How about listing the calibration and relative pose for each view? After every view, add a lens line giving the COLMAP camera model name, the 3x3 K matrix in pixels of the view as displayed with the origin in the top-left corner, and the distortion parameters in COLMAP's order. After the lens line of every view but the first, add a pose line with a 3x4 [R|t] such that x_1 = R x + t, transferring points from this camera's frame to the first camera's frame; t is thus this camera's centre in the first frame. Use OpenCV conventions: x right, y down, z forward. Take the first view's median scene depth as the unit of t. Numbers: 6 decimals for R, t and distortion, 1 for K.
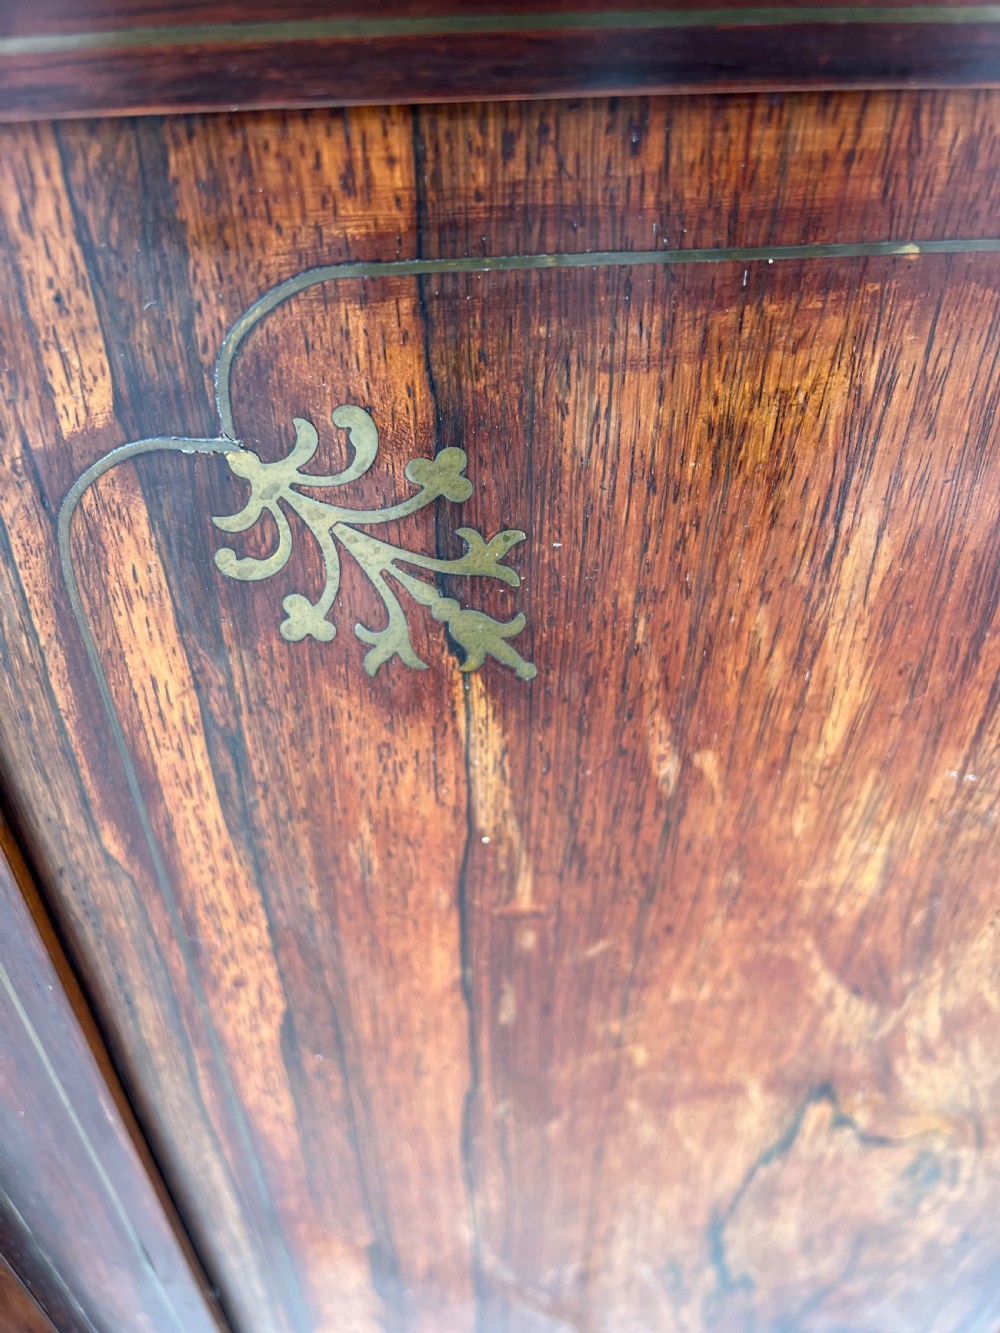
lens RADIAL K [[1016.9, 0, 486.6], [0, 1016.9, 654.4], [0, 0, 1]] dist [0.056880, -0.068591]
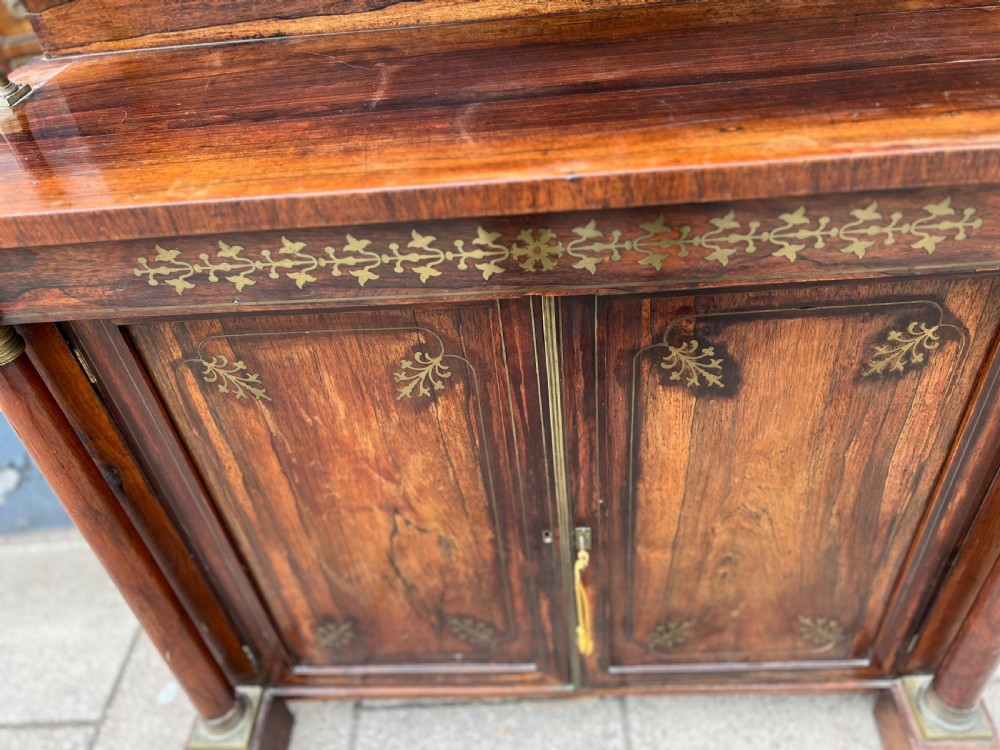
lens RADIAL K [[762.9, 0, 503.2], [0, 762.9, 376.0], [0, 0, 1]] dist [0.056880, -0.068591]
pose [[0.988301, 0.019487, -0.151268, 1.522412], [-0.013776, 0.999155, 0.038715, -0.227204], [0.151894, -0.036178, 0.987734, -2.213831]]
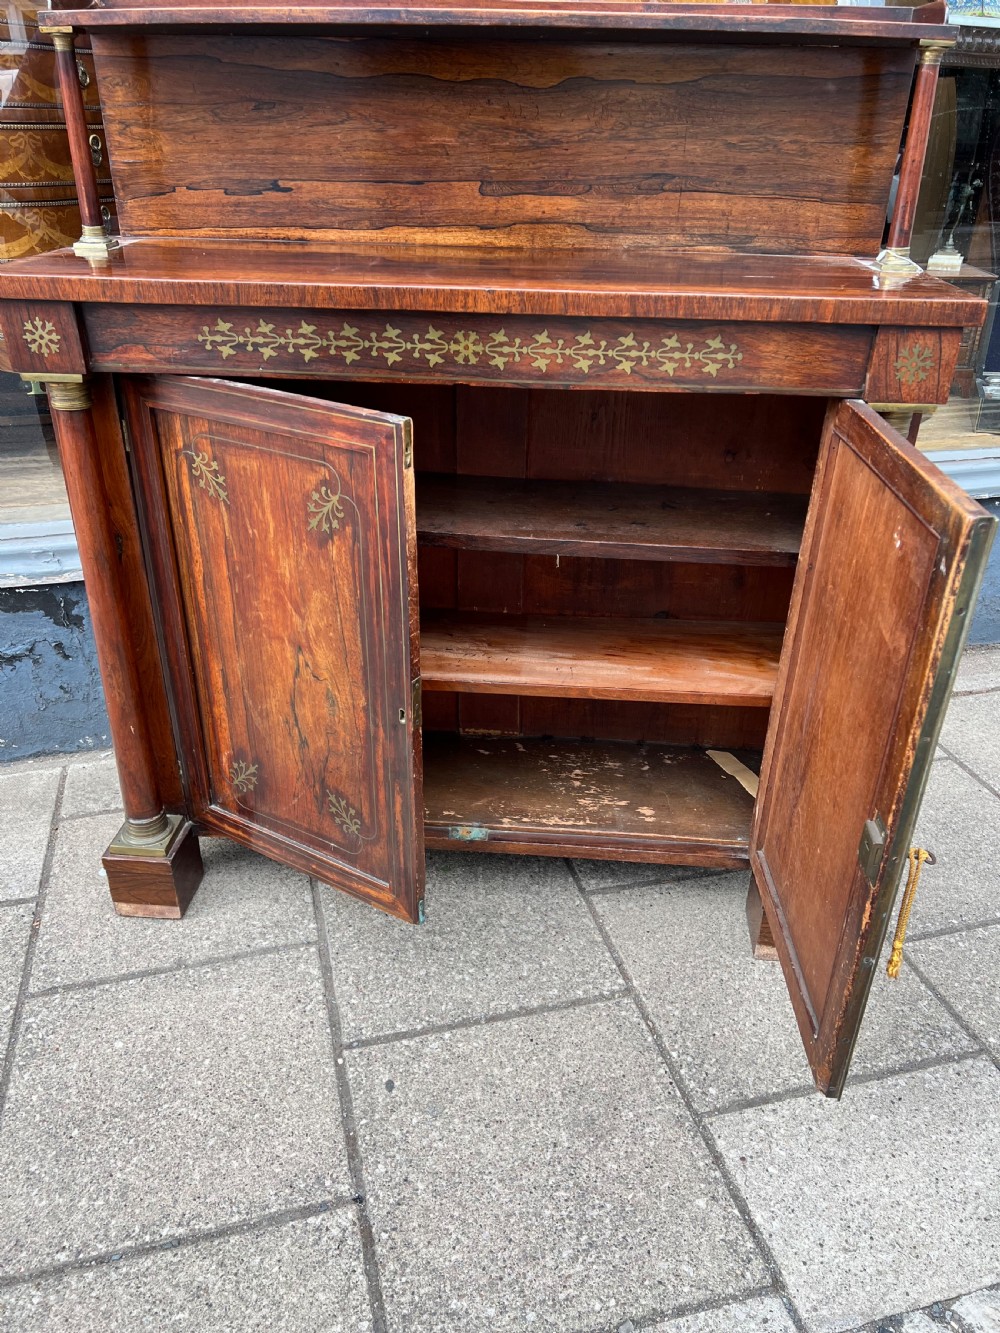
lens RADIAL K [[1016.9, 0, 499.4], [0, 1016.9, 675.6], [0, 0, 1]] dist [0.056880, -0.068591]
pose [[0.986086, 0.099835, -0.132921, 2.237762], [-0.120125, 0.980646, -0.154607, 1.790474], [0.114913, 0.168423, 0.978994, -4.388858]]
